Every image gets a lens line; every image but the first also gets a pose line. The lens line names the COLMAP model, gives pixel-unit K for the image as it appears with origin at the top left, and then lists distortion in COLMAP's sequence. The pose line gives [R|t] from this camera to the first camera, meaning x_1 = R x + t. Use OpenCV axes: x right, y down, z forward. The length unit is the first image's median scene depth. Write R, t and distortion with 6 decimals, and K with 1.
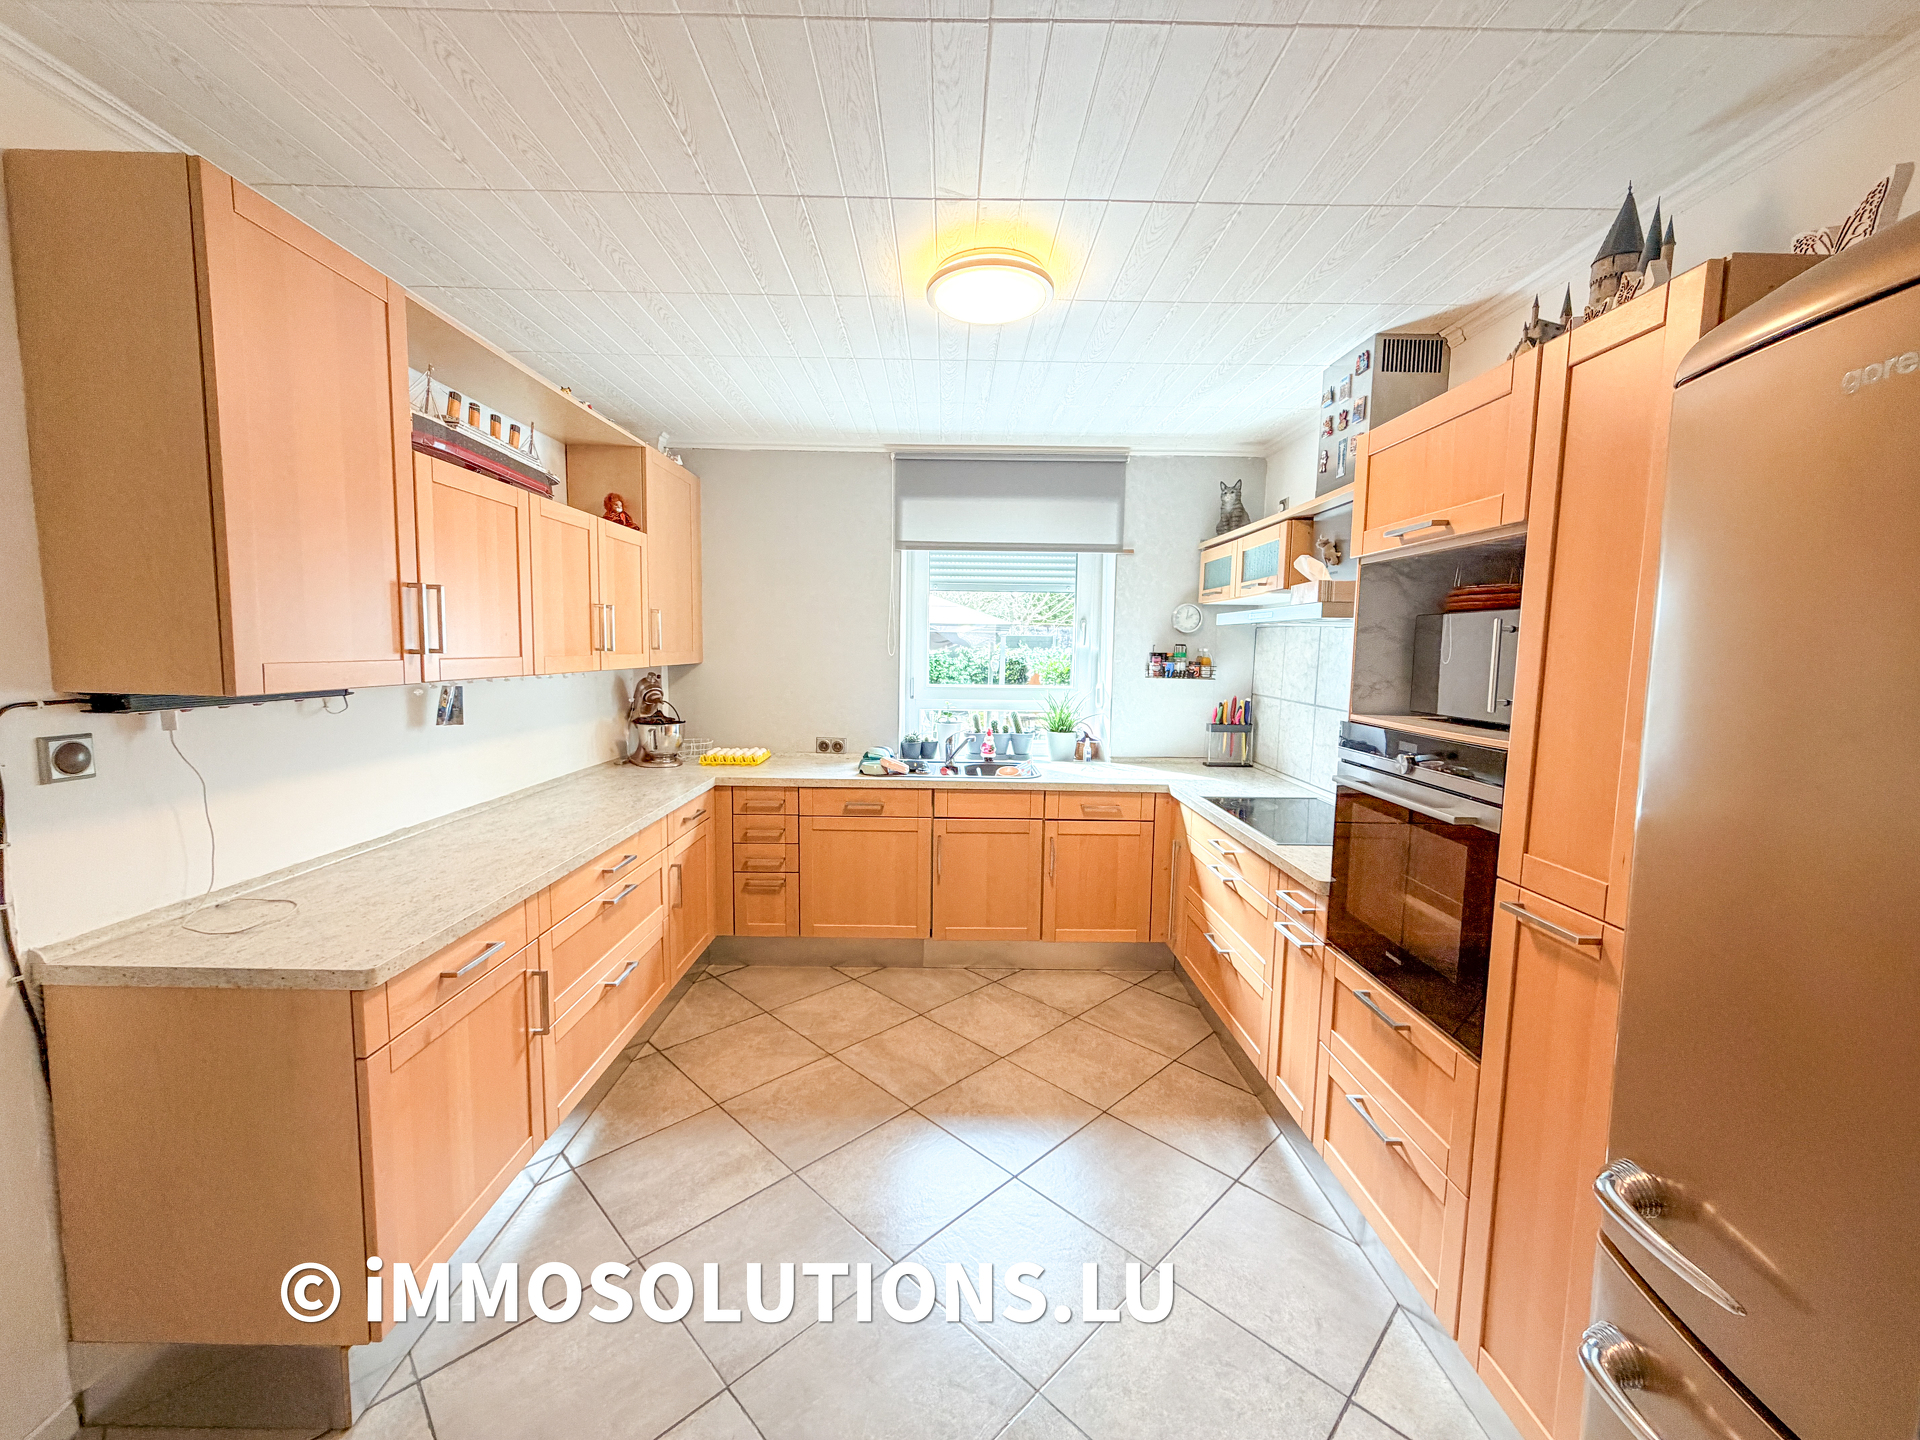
lens RADIAL K [[763.4, 0, 954.9], [0, 763.4, 715.4], [0, 0, 1]] dist [0.000414, 0.000102]
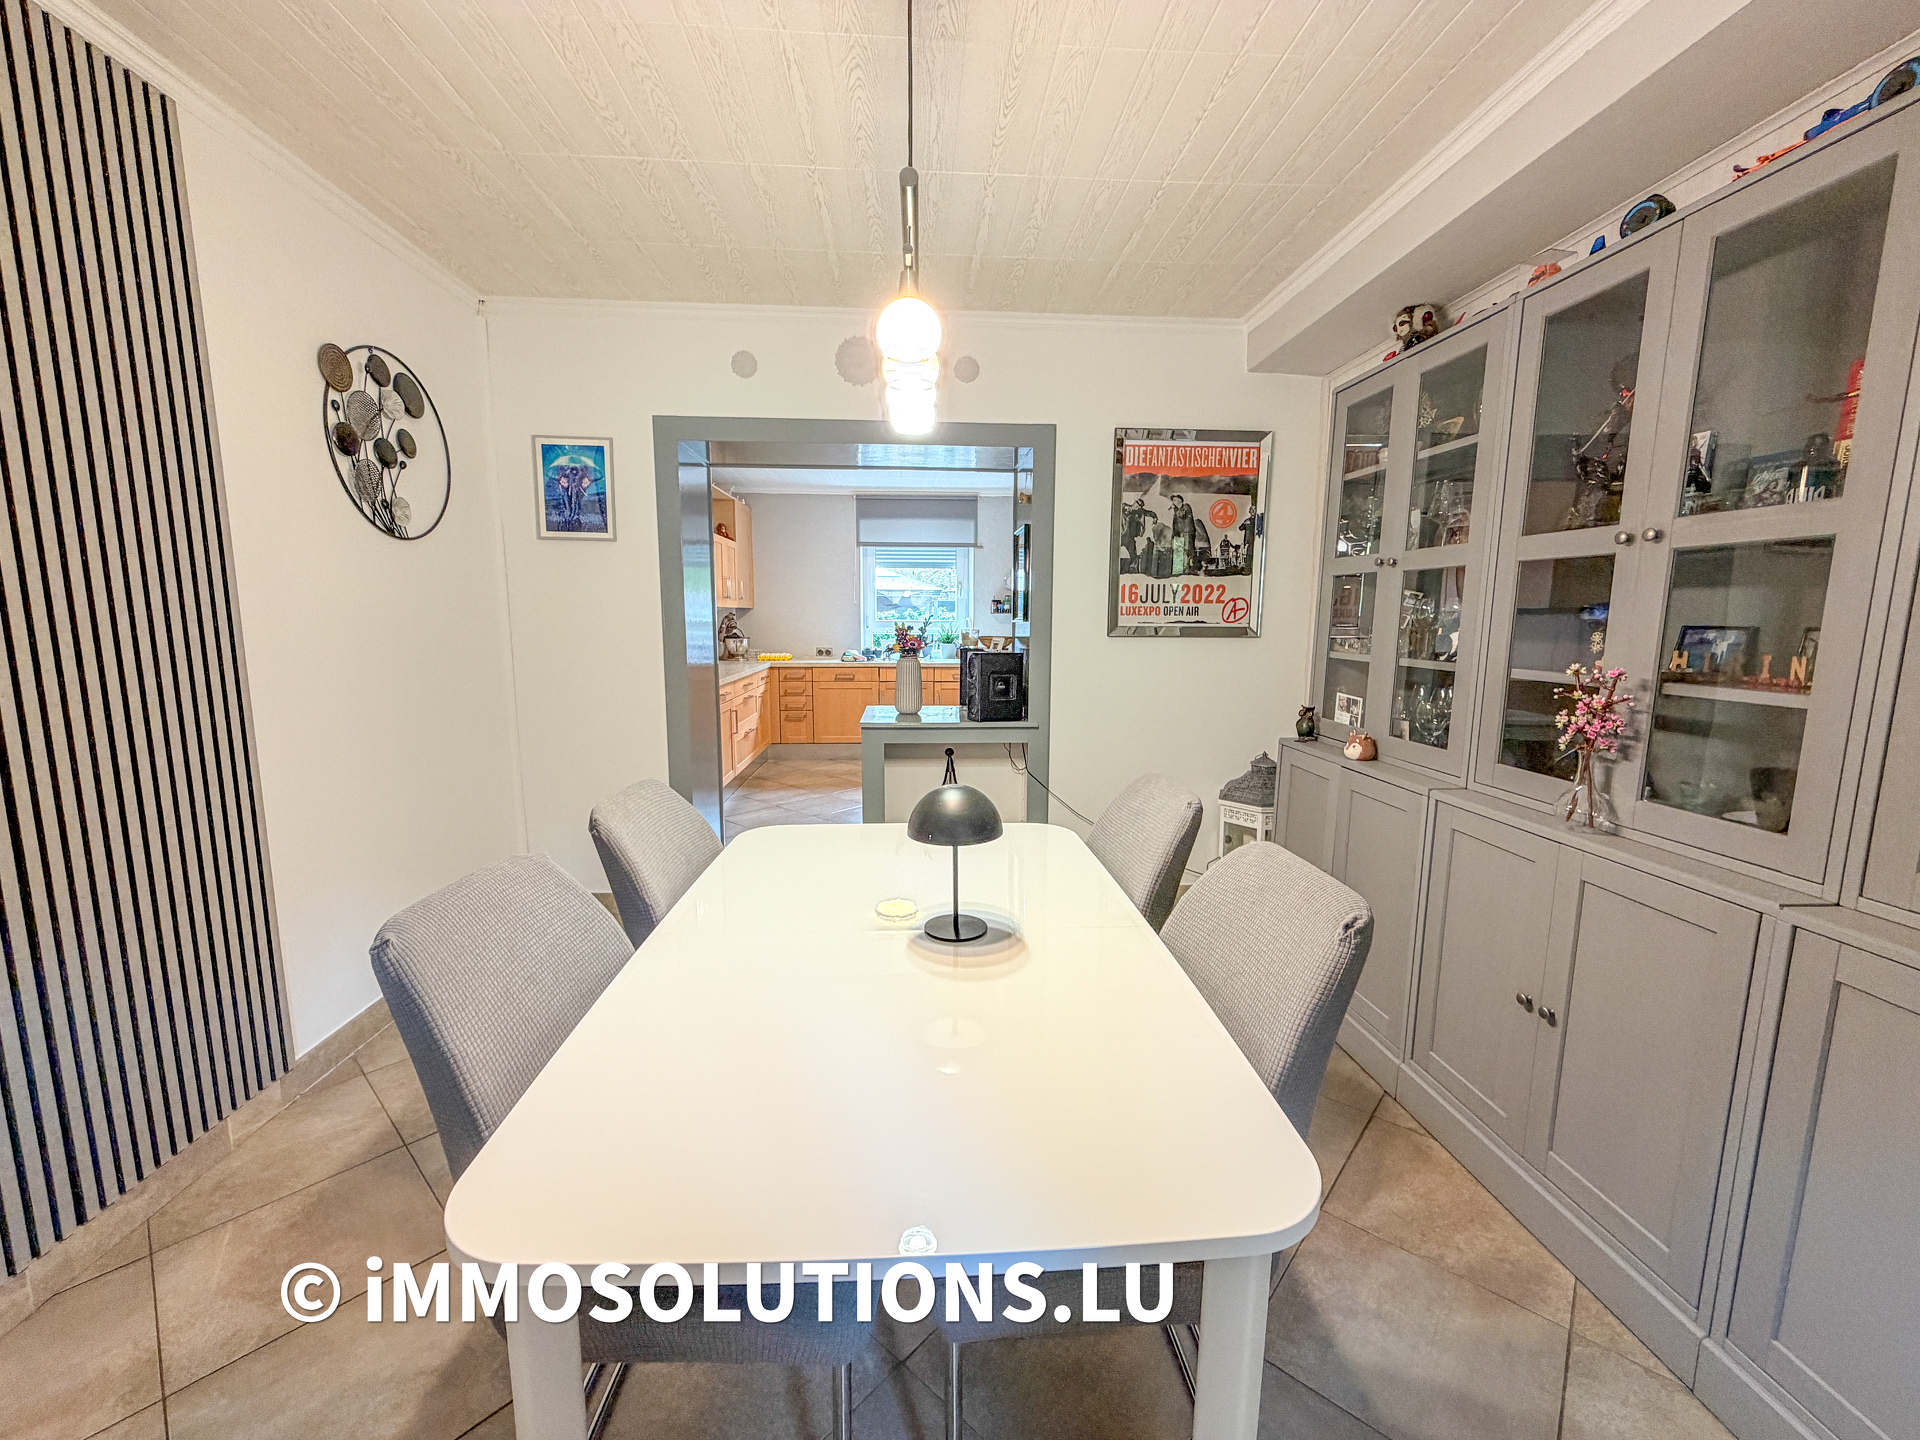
lens RADIAL K [[763.4, 0, 965.5], [0, 763.4, 725.4], [0, 0, 1]] dist [0.000414, 0.000102]
pose [[0.997255, -0.019617, 0.071394, 0.048707], [0.016009, 0.998582, 0.050762, 0.140115], [-0.072289, -0.049480, 0.996156, -0.965581]]
